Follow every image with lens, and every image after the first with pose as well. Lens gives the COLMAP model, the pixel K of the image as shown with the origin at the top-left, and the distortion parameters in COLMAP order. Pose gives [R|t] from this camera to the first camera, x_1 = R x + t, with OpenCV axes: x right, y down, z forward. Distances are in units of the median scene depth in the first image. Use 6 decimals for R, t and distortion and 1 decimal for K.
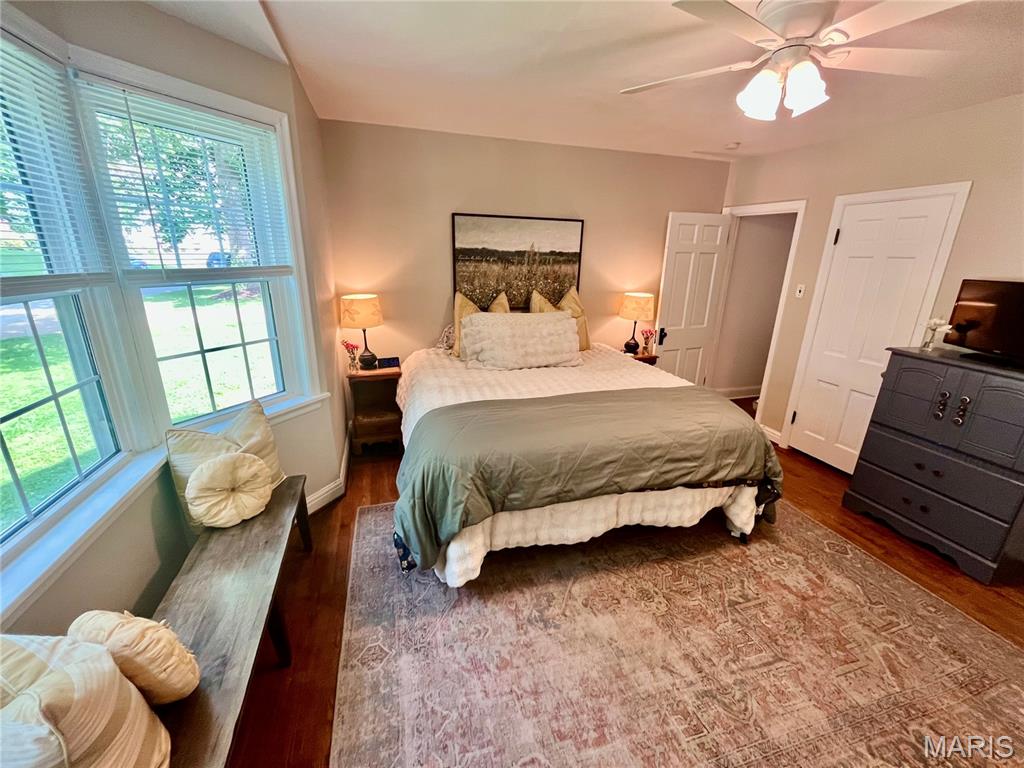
lens RADIAL K [[417.3, 0, 512.5], [0, 417.3, 383.6], [0, 0, 1]] dist [-0.002623, 0.000203]
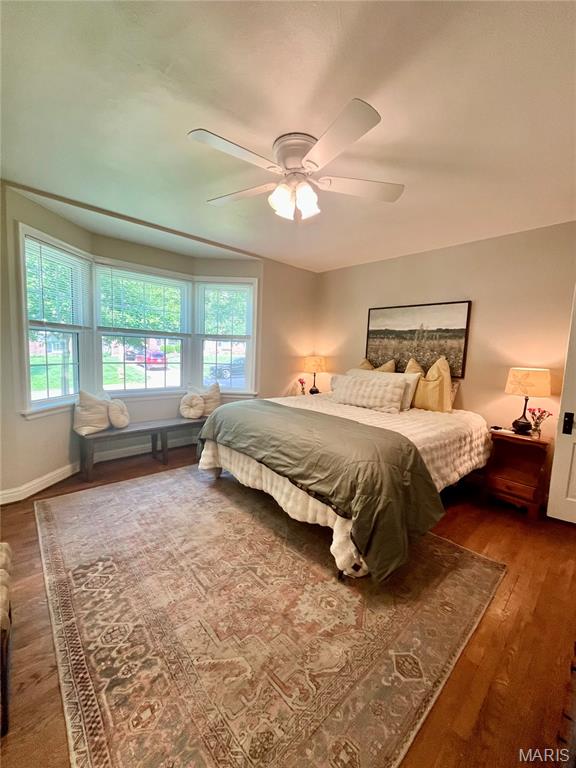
lens RADIAL K [[313.0, 0, 288.3], [0, 313.0, 382.9], [0, 0, 1]] dist [-0.002623, 0.000203]
pose [[0.431458, 0.087699, -0.897860, 1.249317], [-0.294232, 0.954520, -0.048158, 0.005861], [0.852802, 0.284957, 0.437639, 0.473386]]
